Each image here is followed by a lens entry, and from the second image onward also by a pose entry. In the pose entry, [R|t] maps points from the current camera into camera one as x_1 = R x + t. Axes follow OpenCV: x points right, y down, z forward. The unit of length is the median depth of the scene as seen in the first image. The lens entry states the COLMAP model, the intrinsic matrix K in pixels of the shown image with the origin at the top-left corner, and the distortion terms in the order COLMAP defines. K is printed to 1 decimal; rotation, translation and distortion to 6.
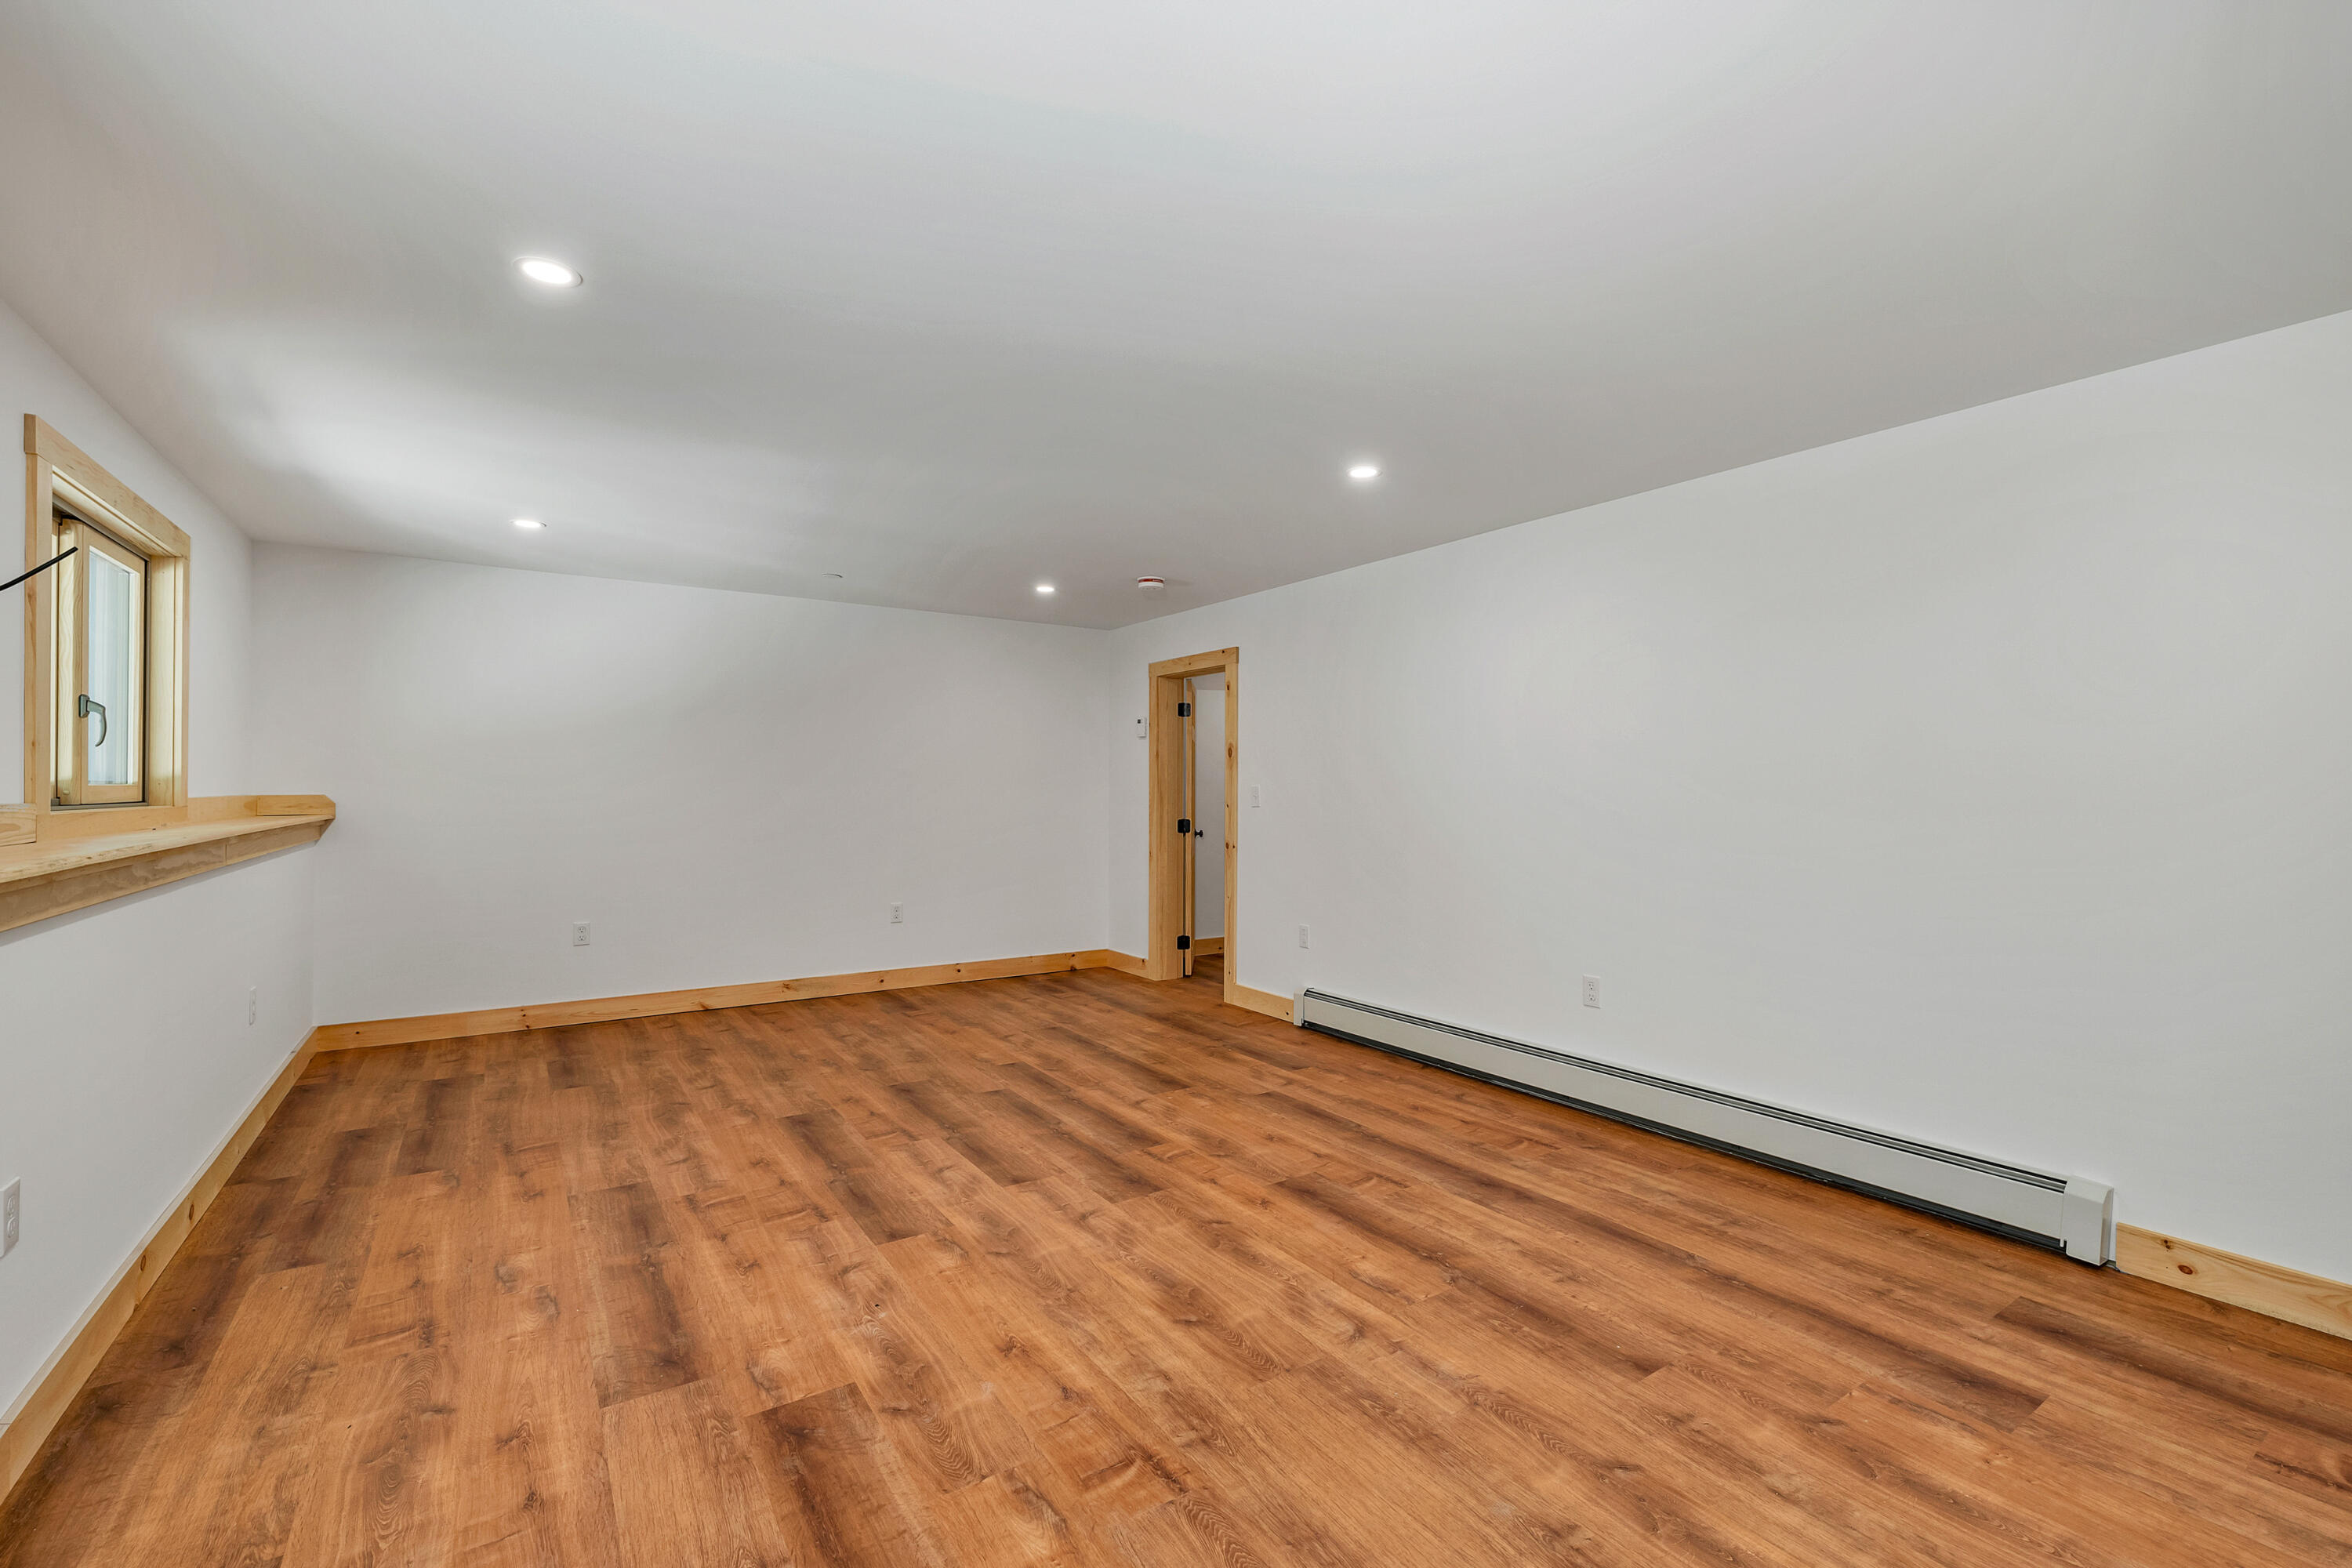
lens RADIAL K [[1008.7, 0, 1169.8], [0, 1008.7, 815.3], [0, 0, 1]] dist [0.002612, 0.000254]
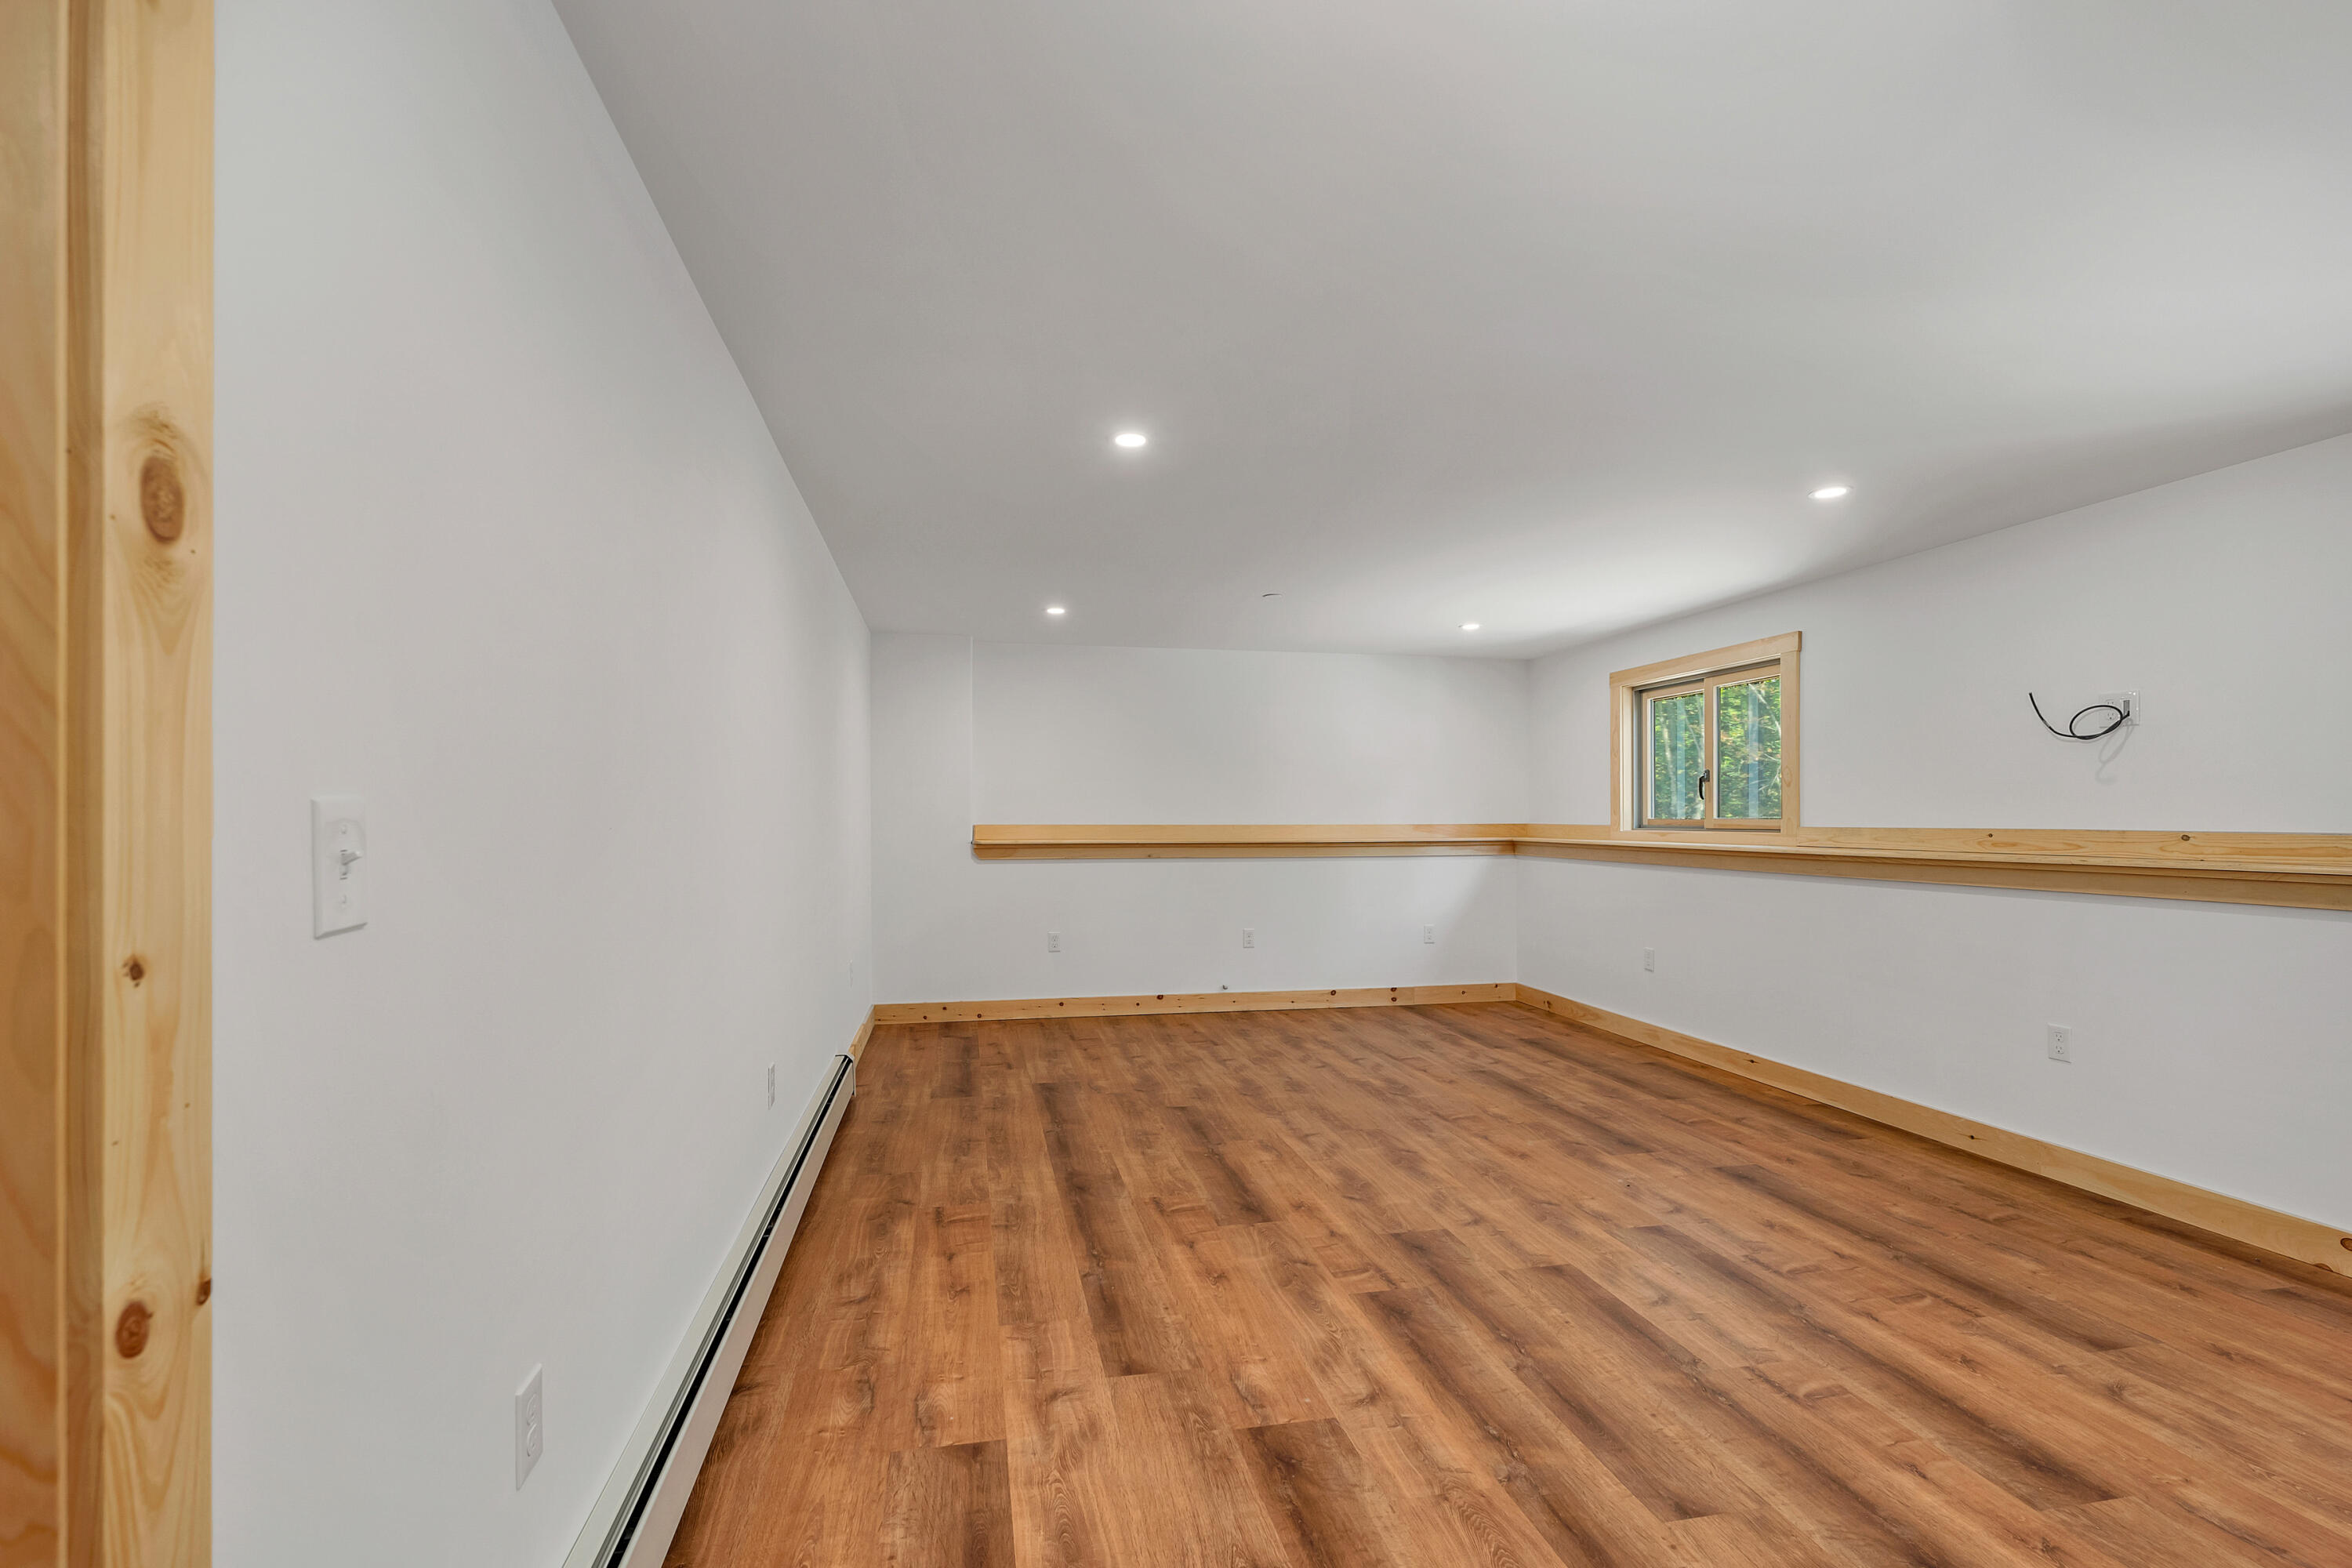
lens RADIAL K [[1008.7, 0, 1169.8], [0, 1008.7, 815.3], [0, 0, 1]] dist [0.002612, 0.000254]
pose [[-0.928956, -0.003637, 0.370173, -0.169127], [0.005949, 0.999676, 0.024753, -0.054136], [-0.370143, 0.025197, -0.928633, 1.994905]]
